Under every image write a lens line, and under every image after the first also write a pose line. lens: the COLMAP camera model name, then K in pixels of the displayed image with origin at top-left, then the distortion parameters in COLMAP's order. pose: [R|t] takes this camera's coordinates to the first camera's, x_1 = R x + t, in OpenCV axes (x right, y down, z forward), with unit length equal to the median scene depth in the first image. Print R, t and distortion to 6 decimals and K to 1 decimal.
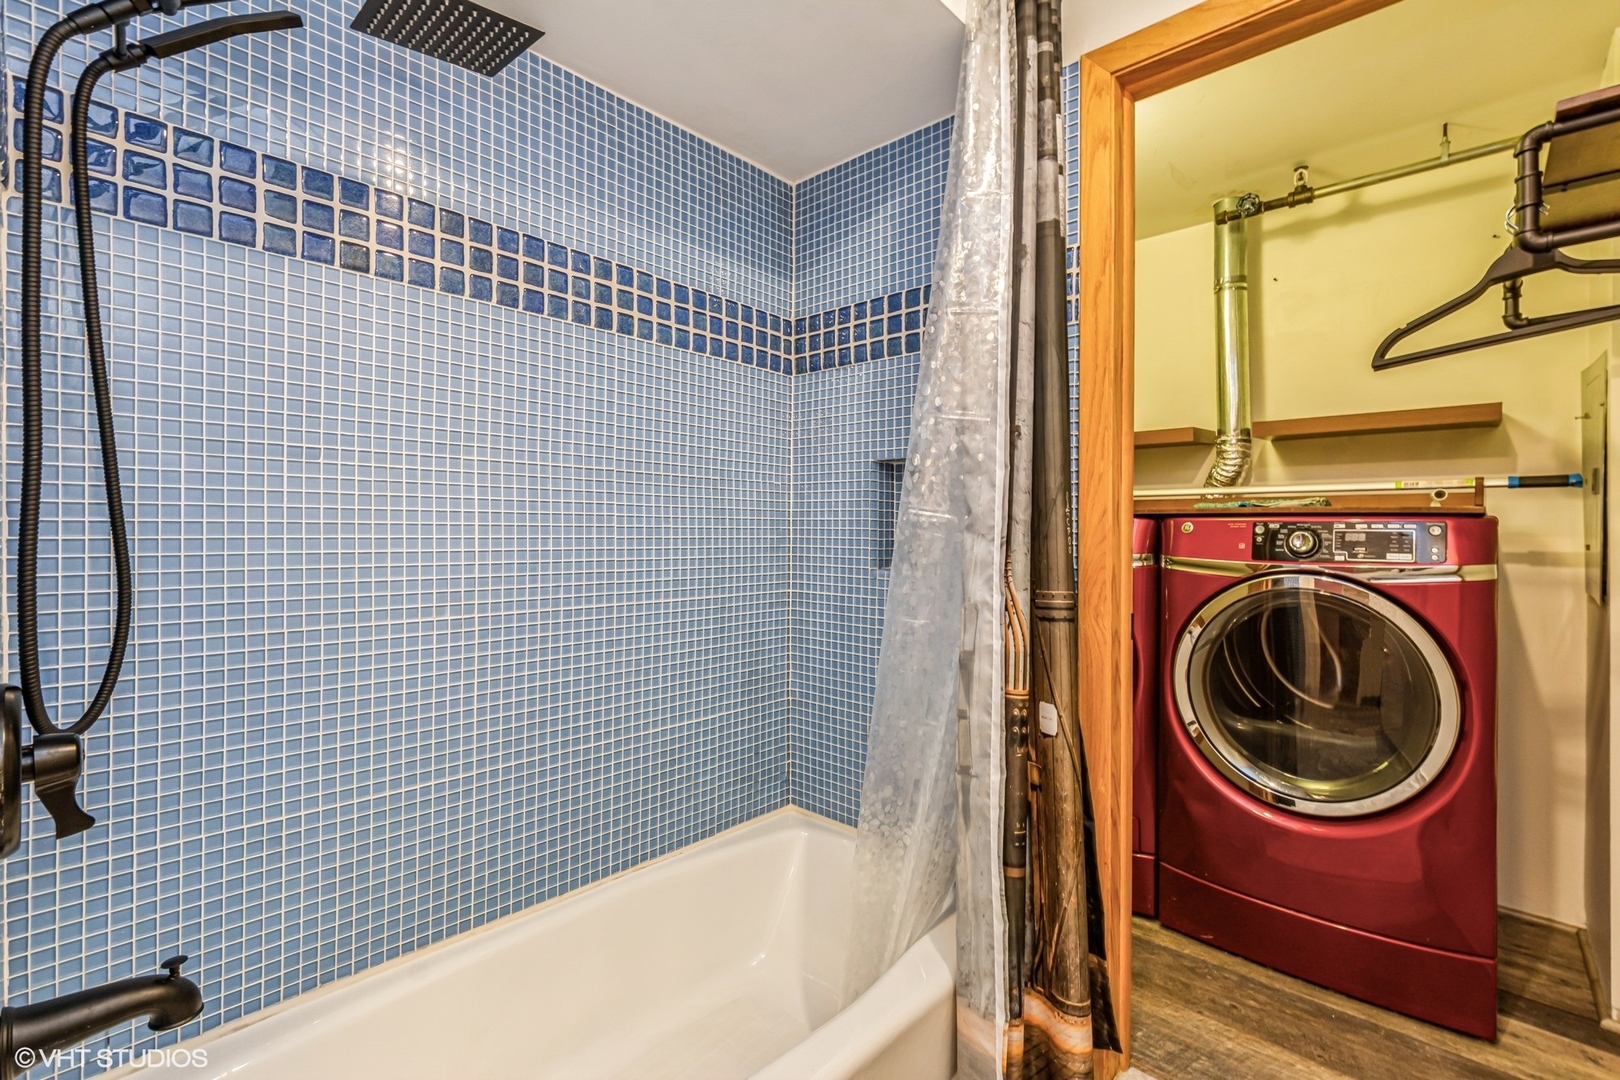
lens RADIAL K [[723.1, 0, 817.3], [0, 723.1, 523.5], [0, 0, 1]] dist [0.000096, -0.000135]
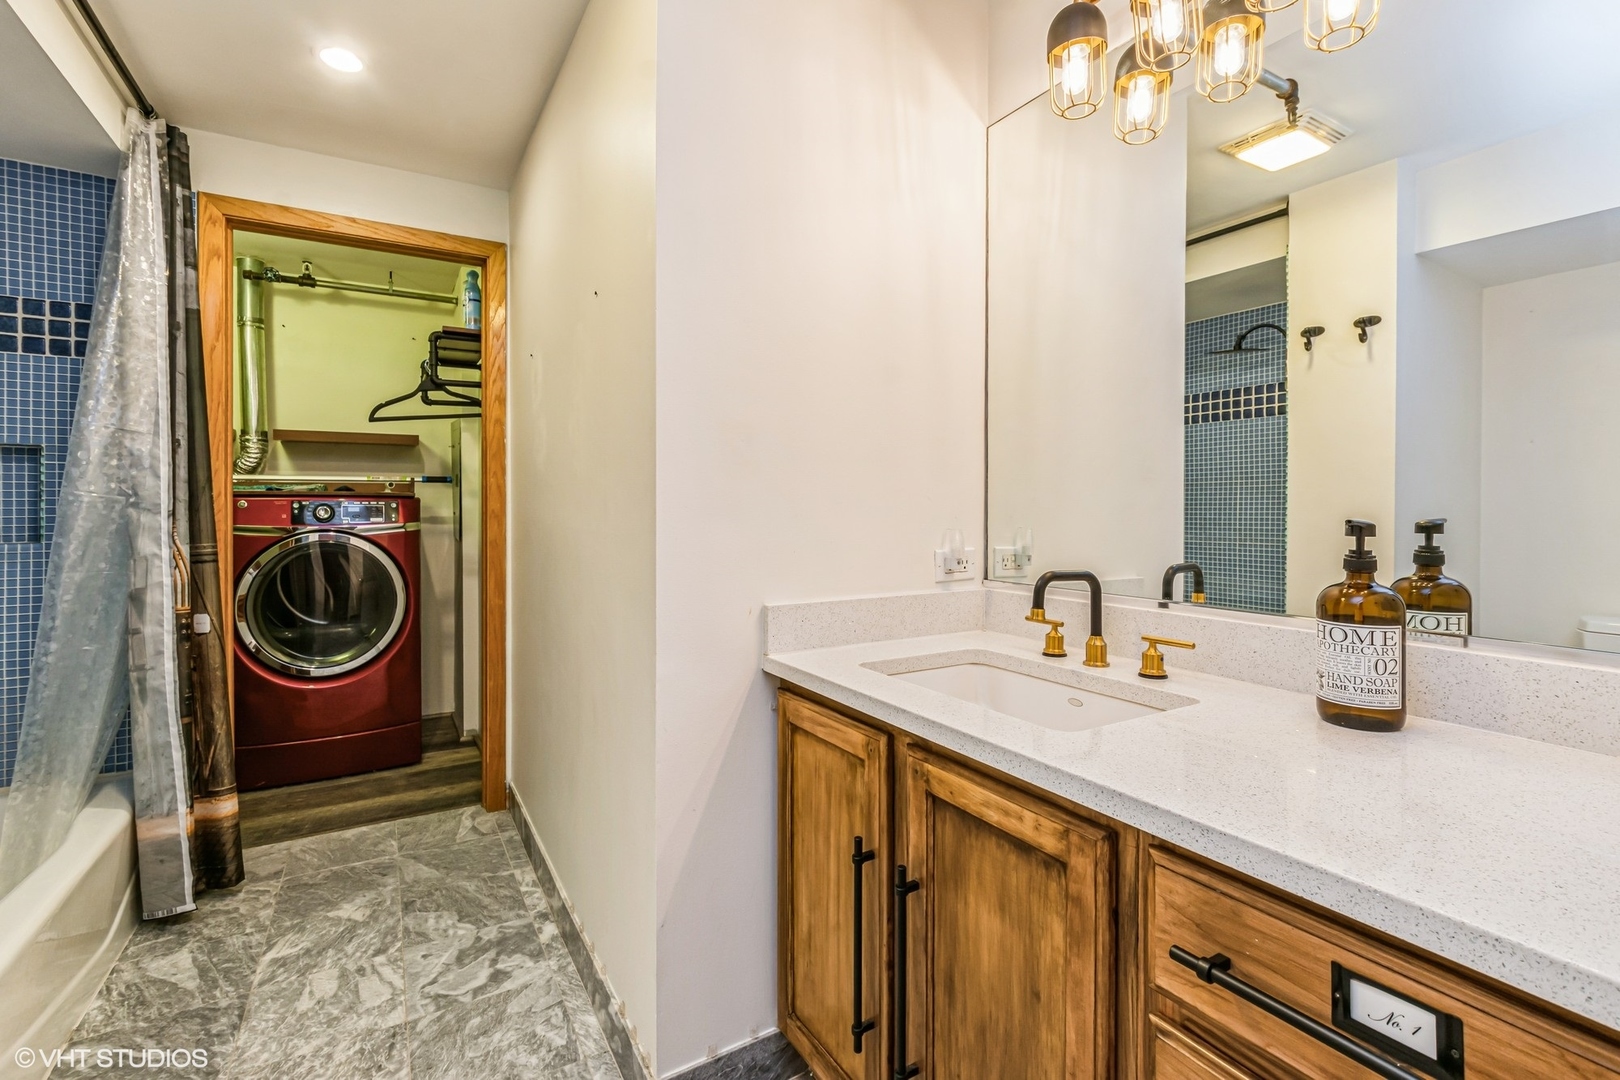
lens RADIAL K [[717.2, 0, 783.6], [0, 717.2, 507.5], [0, 0, 1]] dist [0.000446, 0.000091]
pose [[0.317041, -0.010758, 0.948351, -0.608009], [0.002190, 0.999941, 0.010611, -0.001366], [-0.948409, -0.001287, 0.317046, -0.569534]]
